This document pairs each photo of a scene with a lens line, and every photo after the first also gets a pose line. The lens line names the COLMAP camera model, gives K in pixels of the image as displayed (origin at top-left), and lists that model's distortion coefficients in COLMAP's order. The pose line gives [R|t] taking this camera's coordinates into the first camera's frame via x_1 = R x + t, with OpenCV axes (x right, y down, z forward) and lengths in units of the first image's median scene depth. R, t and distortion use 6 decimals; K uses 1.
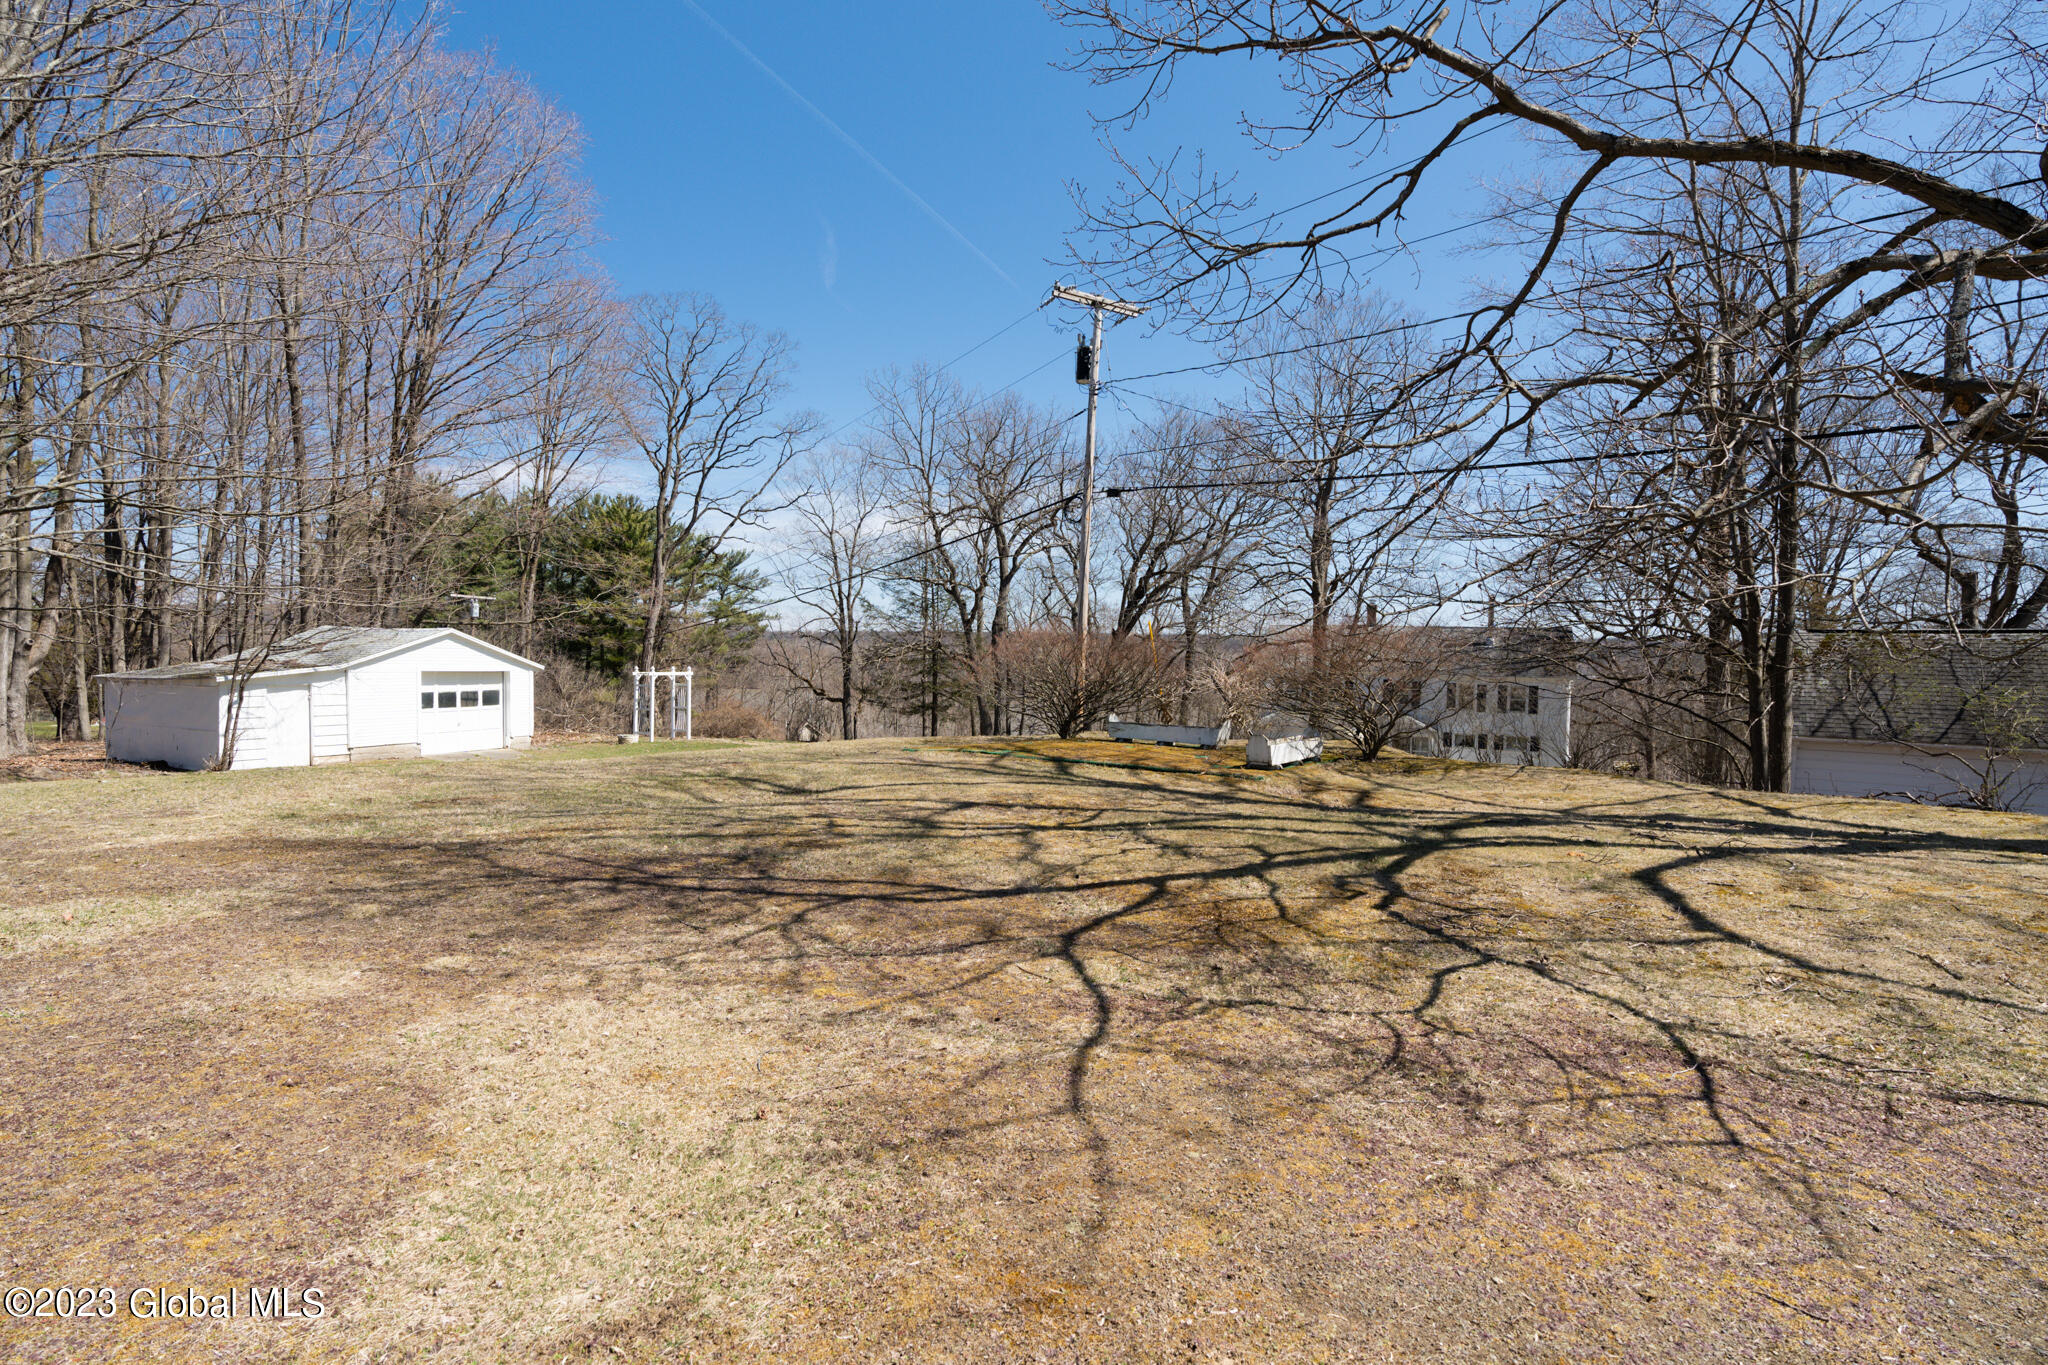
lens RADIAL K [[1210.0, 0, 1024.0], [0, 1210.0, 682.5], [0, 0, 1]] dist [-0.003055, -0.000179]
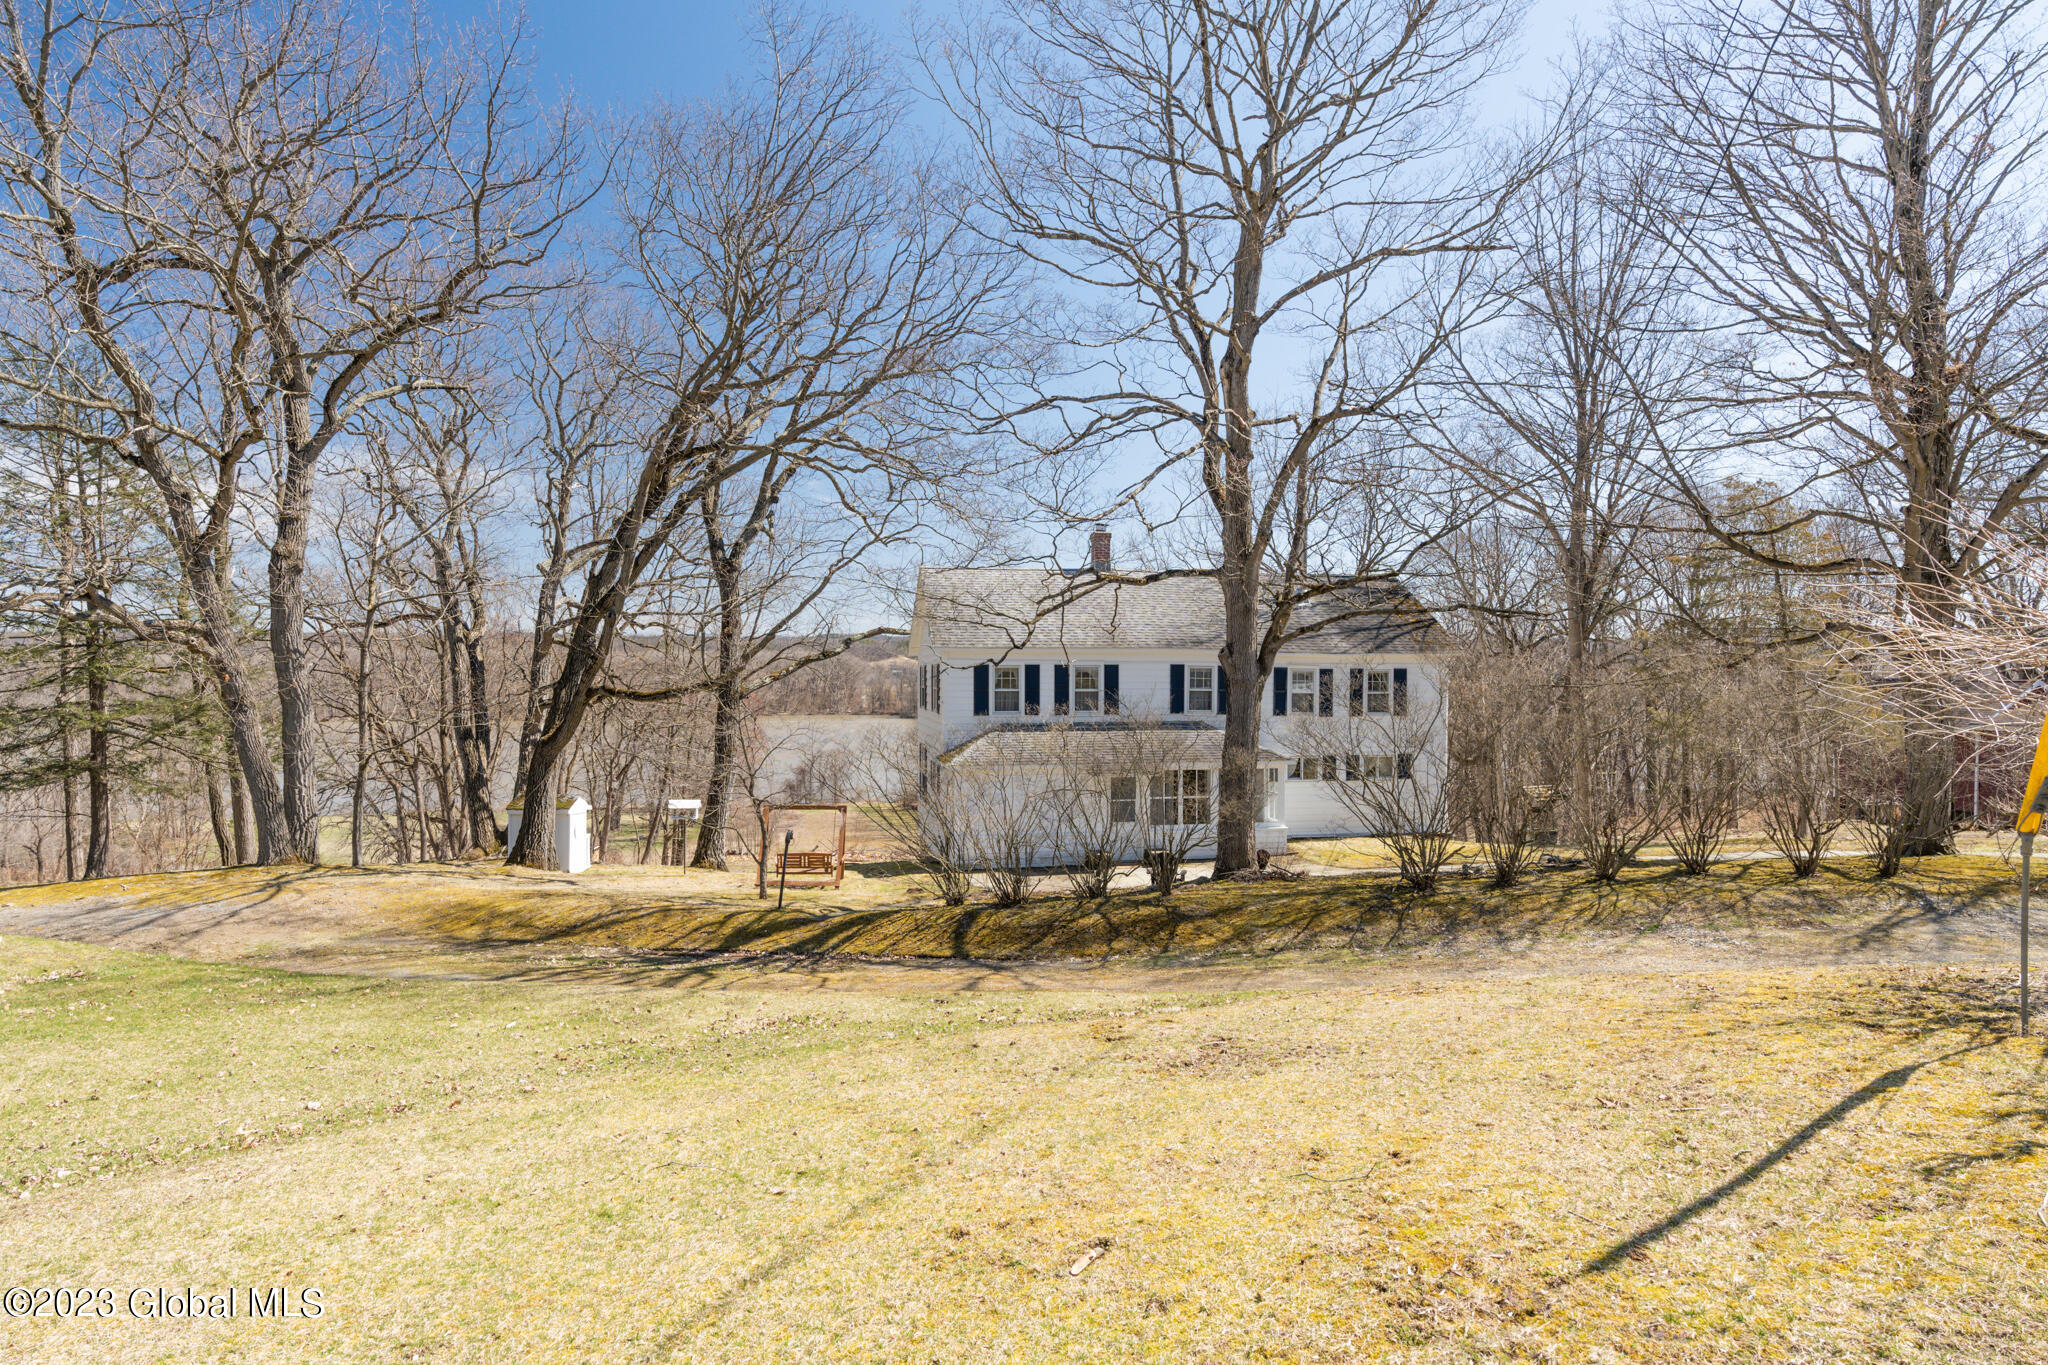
lens RADIAL K [[1137.4, 0, 1024.0], [0, 1137.4, 682.5], [0, 0, 1]] dist [0.001228, 0.007258]
pose [[0.832127, -0.029330, 0.553809, -0.027906], [0.034145, 0.999416, 0.001624, 0.002531], [-0.553533, 0.017558, 0.832642, 0.525862]]
